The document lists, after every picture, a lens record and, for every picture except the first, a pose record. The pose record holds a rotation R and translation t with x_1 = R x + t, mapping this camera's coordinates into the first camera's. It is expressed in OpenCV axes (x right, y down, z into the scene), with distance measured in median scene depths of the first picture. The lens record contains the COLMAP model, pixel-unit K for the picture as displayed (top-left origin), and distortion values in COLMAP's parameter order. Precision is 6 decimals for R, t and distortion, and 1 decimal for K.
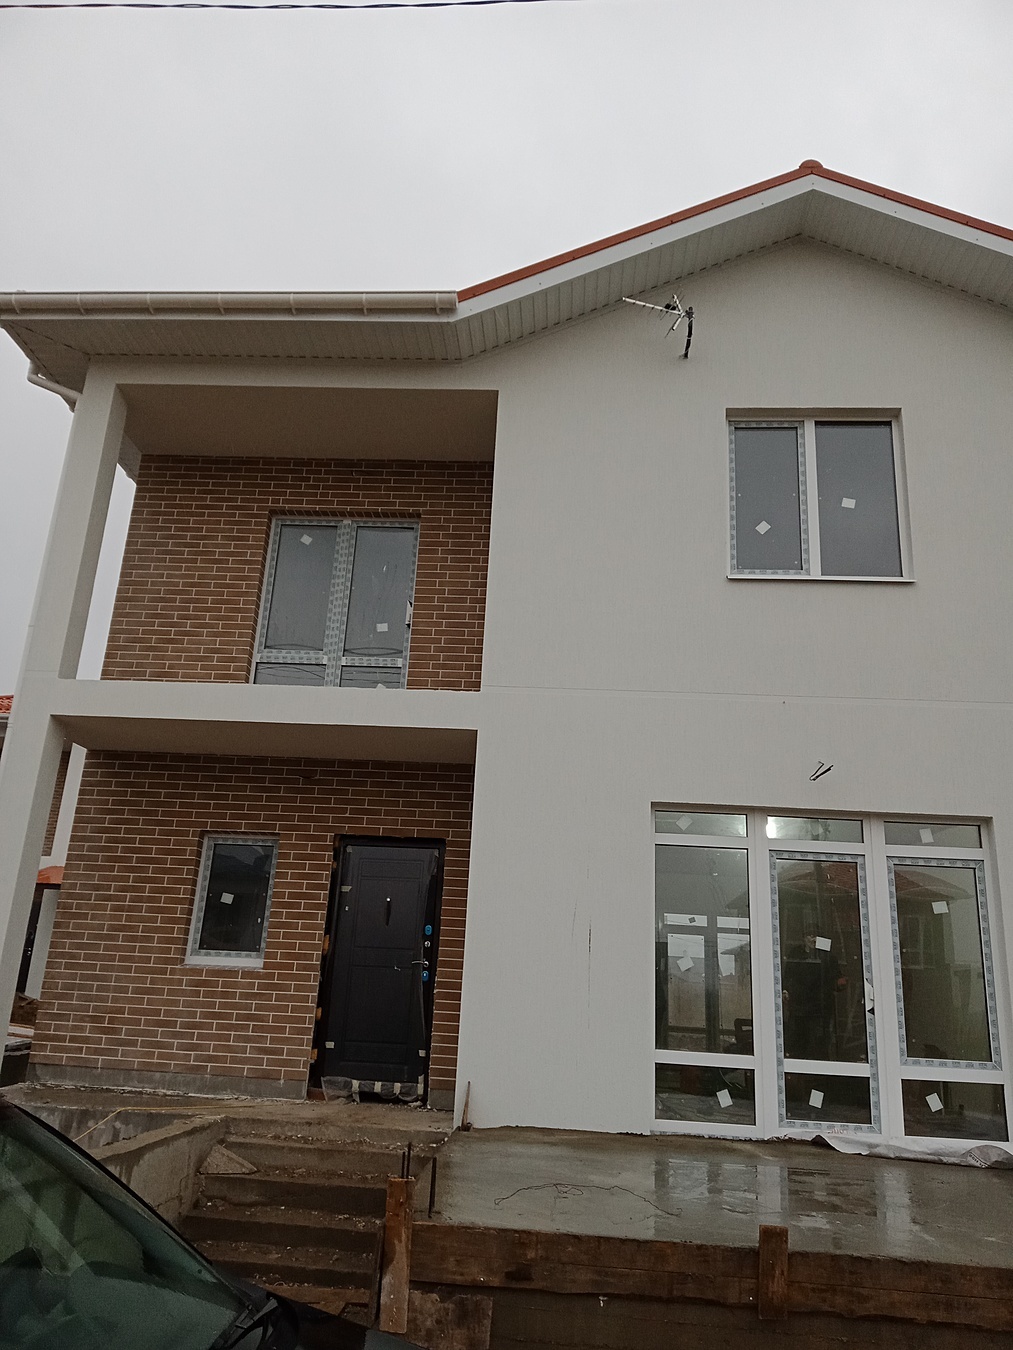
lens RADIAL K [[963.9, 0, 505.0], [0, 963.9, 679.2], [0, 0, 1]] dist [0.104751, -0.166255]
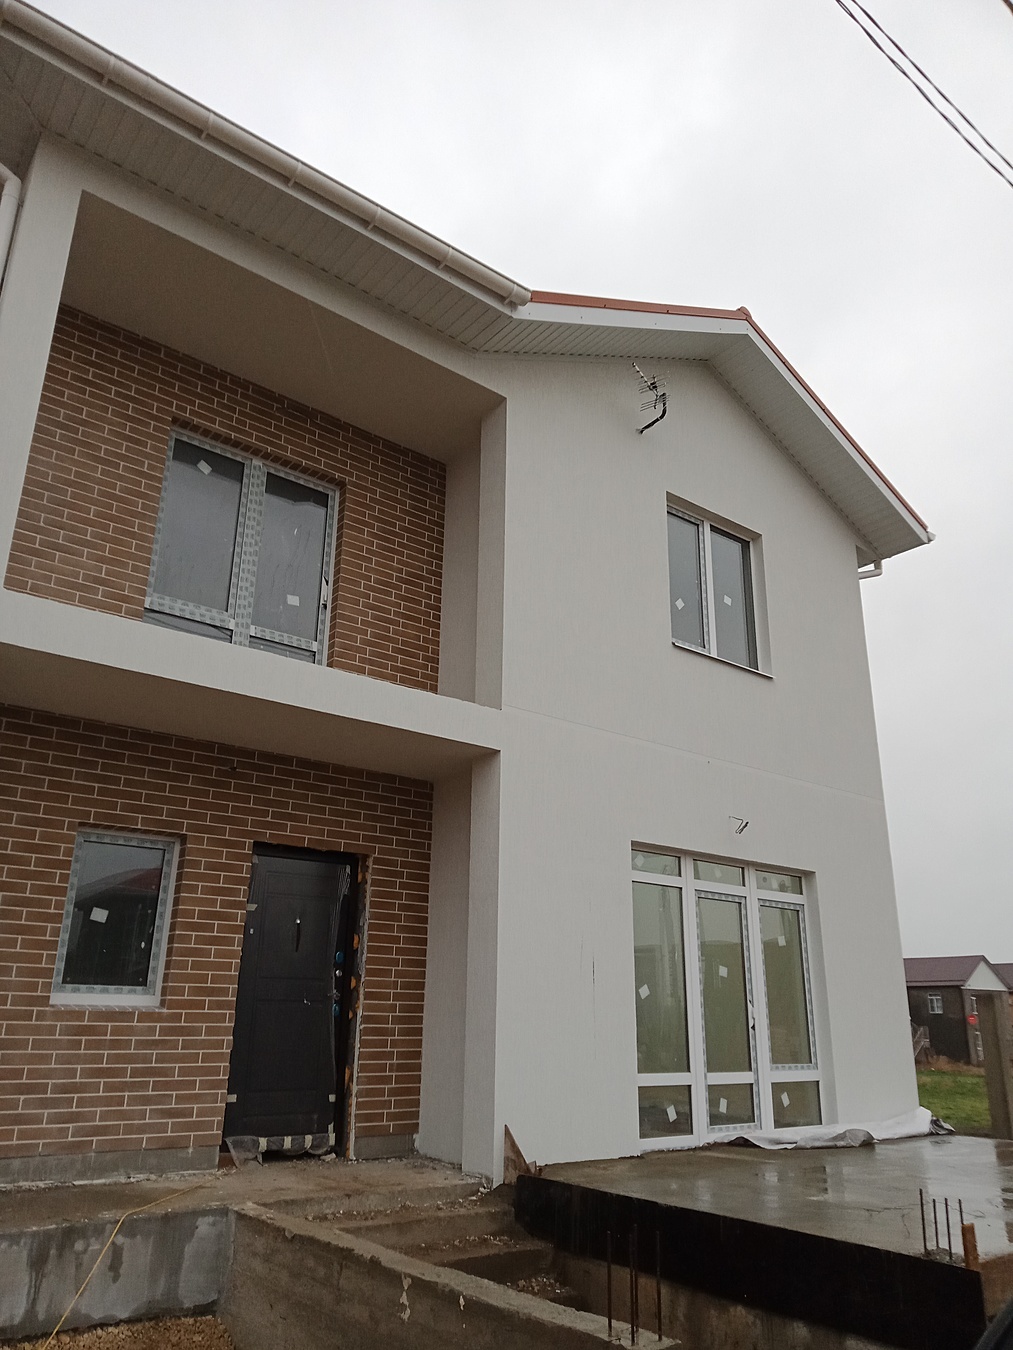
lens RADIAL K [[963.9, 0, 505.0], [0, 963.9, 679.2], [0, 0, 1]] dist [0.104751, -0.166255]
pose [[0.749162, 0.178764, 0.637809, -0.607537], [-0.182538, 0.981327, -0.060637, 0.038221], [-0.636739, -0.070998, 0.767804, 0.253813]]
